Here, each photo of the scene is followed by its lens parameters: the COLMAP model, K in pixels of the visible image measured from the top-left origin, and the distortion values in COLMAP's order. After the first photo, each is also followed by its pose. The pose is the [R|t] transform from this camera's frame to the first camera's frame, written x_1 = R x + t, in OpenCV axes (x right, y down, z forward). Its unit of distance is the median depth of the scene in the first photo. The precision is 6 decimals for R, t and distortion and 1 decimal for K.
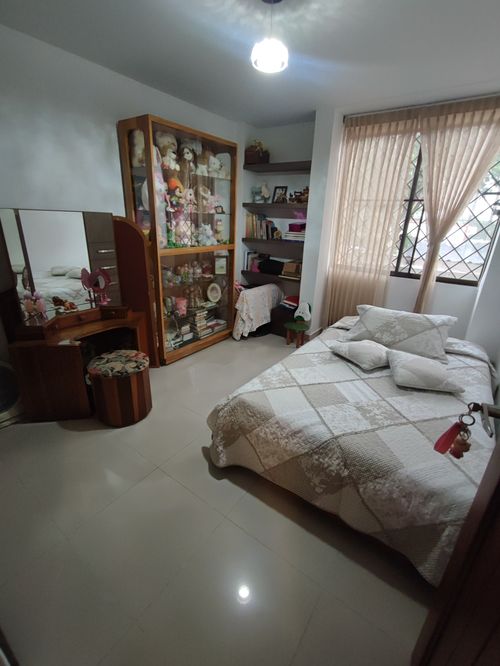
lens RADIAL K [[303.2, 0, 251.9], [0, 303.2, 332.0], [0, 0, 1]] dist [-0.004521, 0.003951]
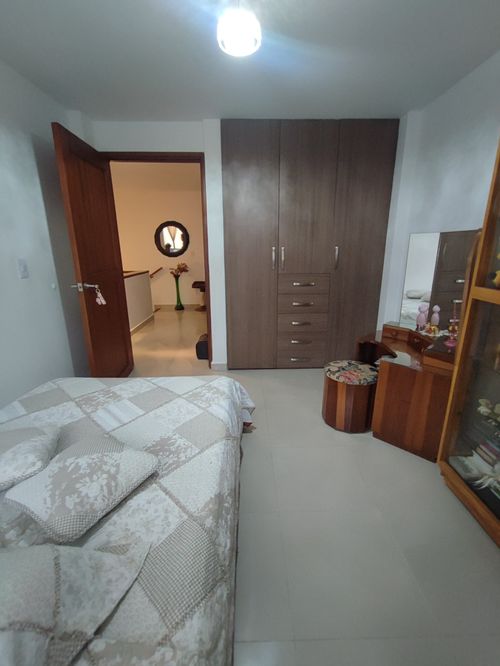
lens RADIAL K [[303.2, 0, 253.9], [0, 303.2, 330.9], [0, 0, 1]] dist [-0.004521, 0.003951]
pose [[-0.796991, 0.131213, -0.589567, 0.502819], [-0.241311, 0.825653, 0.509966, -0.539574], [0.553692, 0.548708, -0.626375, 1.591719]]
